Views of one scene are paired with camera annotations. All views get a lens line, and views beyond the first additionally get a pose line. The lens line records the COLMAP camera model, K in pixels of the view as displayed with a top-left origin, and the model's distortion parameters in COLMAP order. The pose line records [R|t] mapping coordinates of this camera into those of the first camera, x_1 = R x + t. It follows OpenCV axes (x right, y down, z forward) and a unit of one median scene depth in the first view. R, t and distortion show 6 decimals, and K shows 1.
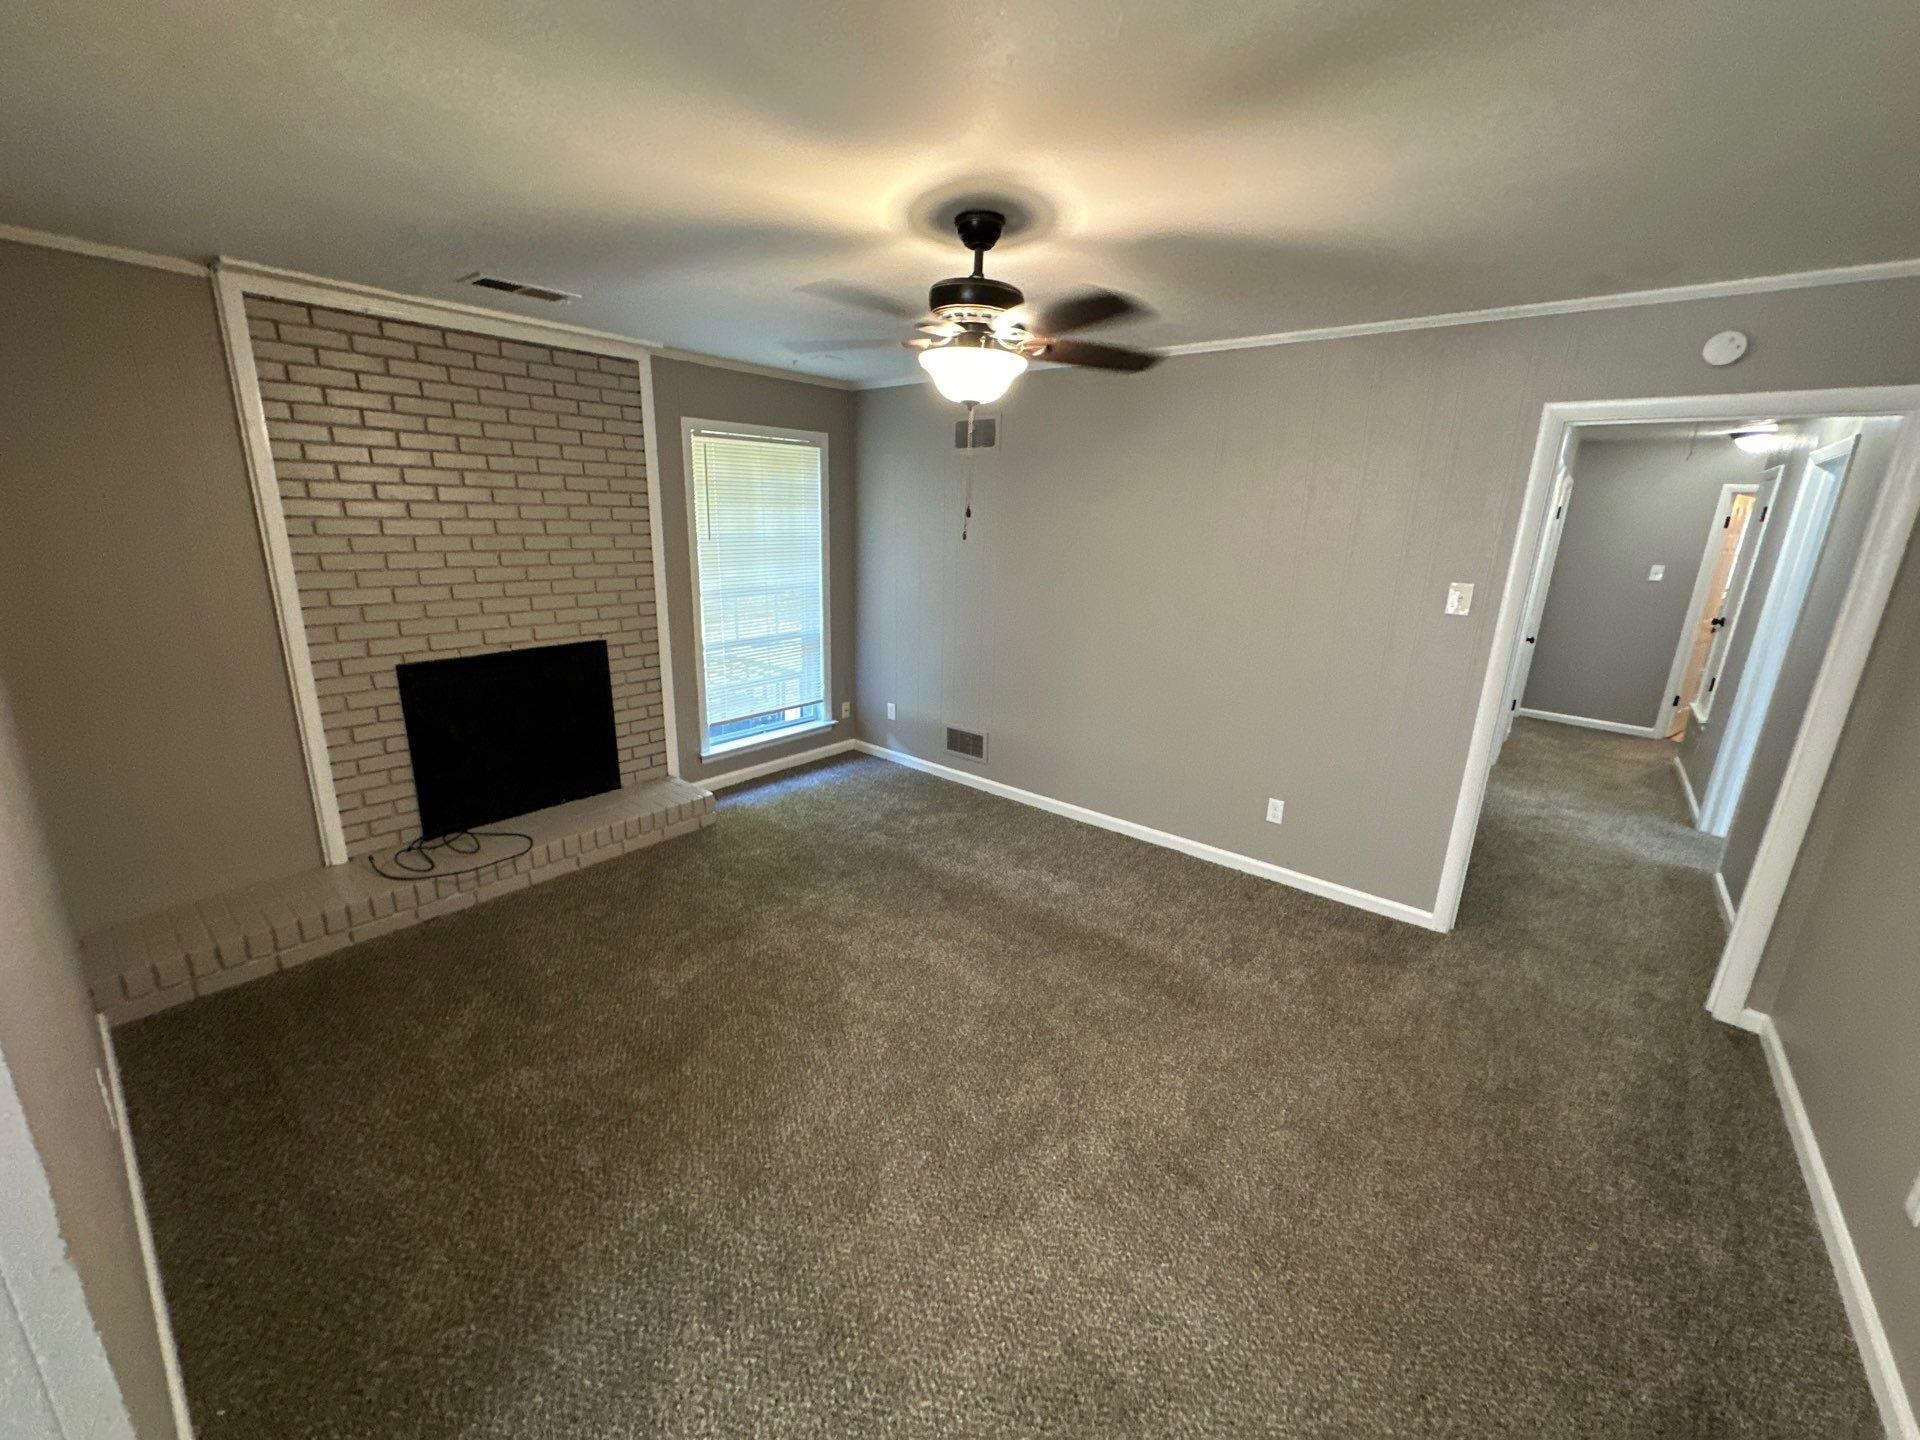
lens RADIAL K [[768.2, 0, 960.0], [0, 768.2, 720.0], [0, 0, 1]] dist [-0.003633, 0.000013]
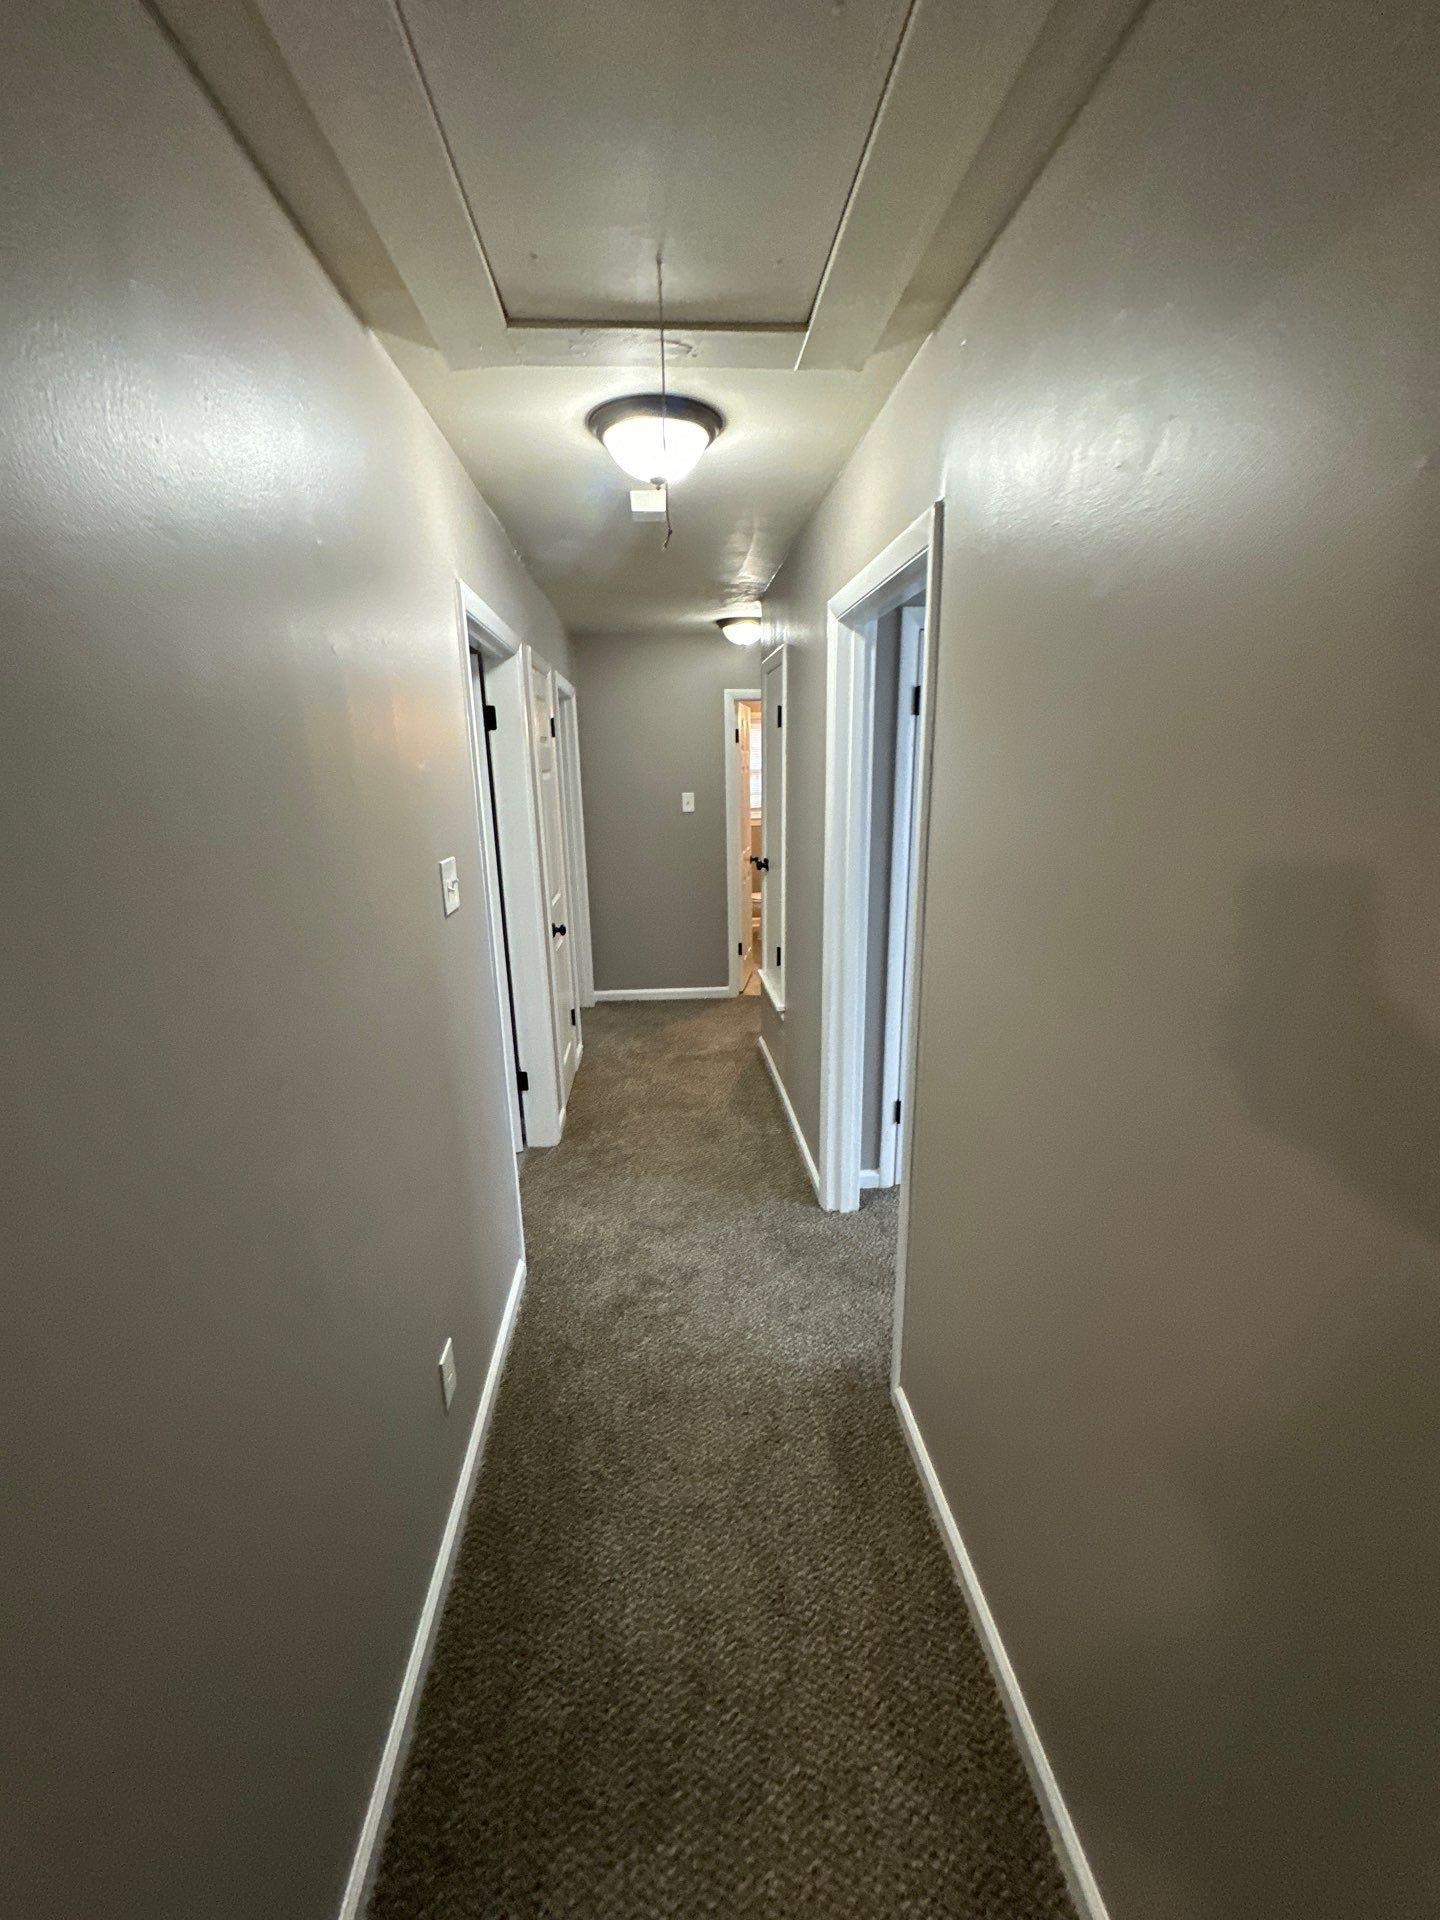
lens RADIAL K [[768.2, 0, 720.0], [0, 768.2, 960.0], [0, 0, 1]] dist [-0.003633, 0.000013]
pose [[0.718457, -0.223234, 0.658776, 0.481523], [0.226129, 0.970615, 0.082289, -0.120020], [-0.657788, 0.089847, 0.747825, 0.512098]]
